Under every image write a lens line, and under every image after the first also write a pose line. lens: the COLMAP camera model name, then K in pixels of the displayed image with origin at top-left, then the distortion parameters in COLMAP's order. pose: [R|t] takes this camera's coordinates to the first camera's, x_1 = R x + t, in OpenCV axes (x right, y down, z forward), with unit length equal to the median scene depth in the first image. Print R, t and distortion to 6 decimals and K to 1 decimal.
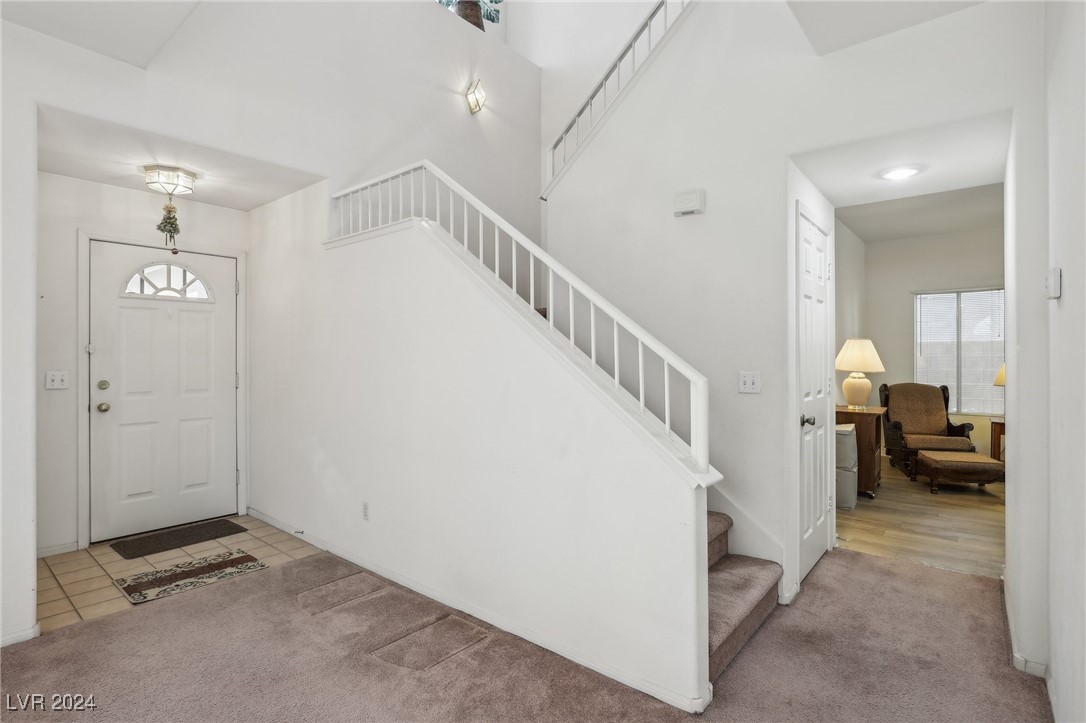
lens RADIAL K [[532.8, 0, 541.4], [0, 532.8, 359.0], [0, 0, 1]] dist [-0.020468, 0.005093]
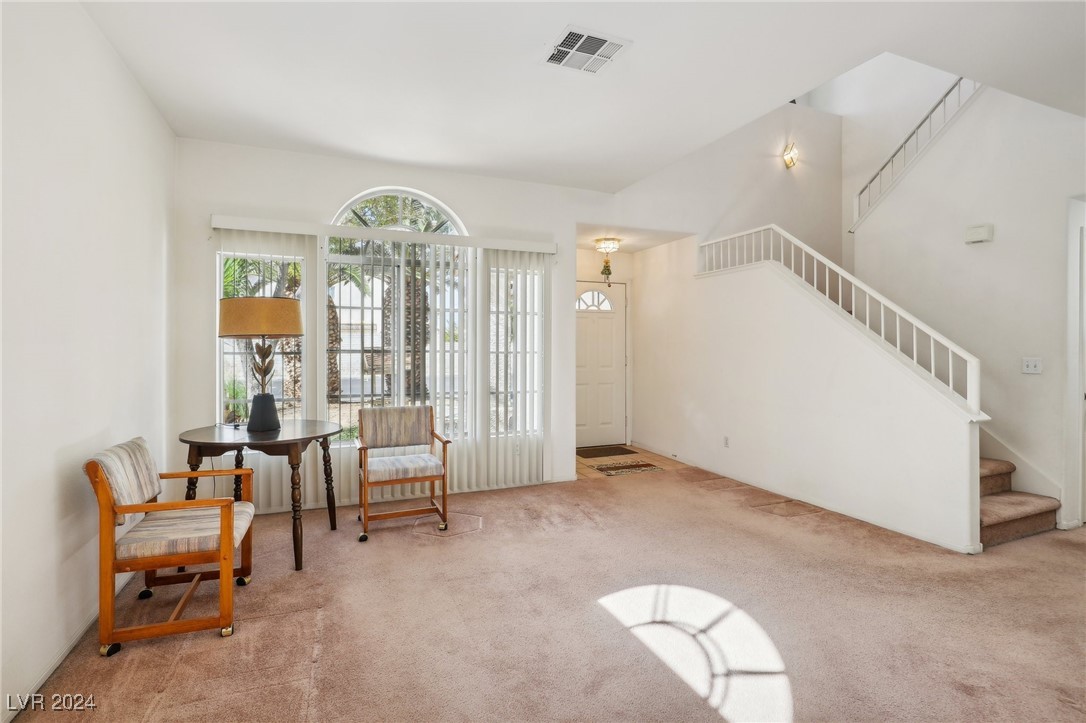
lens RADIAL K [[524.6, 0, 526.5], [0, 524.6, 347.0], [0, 0, 1]] dist [-0.033701, 0.004707]
pose [[0.874485, 0.004401, -0.485032, -0.093776], [-0.005580, 0.999984, -0.000987, 0.003883], [0.485020, 0.003570, 0.874496, -0.667781]]
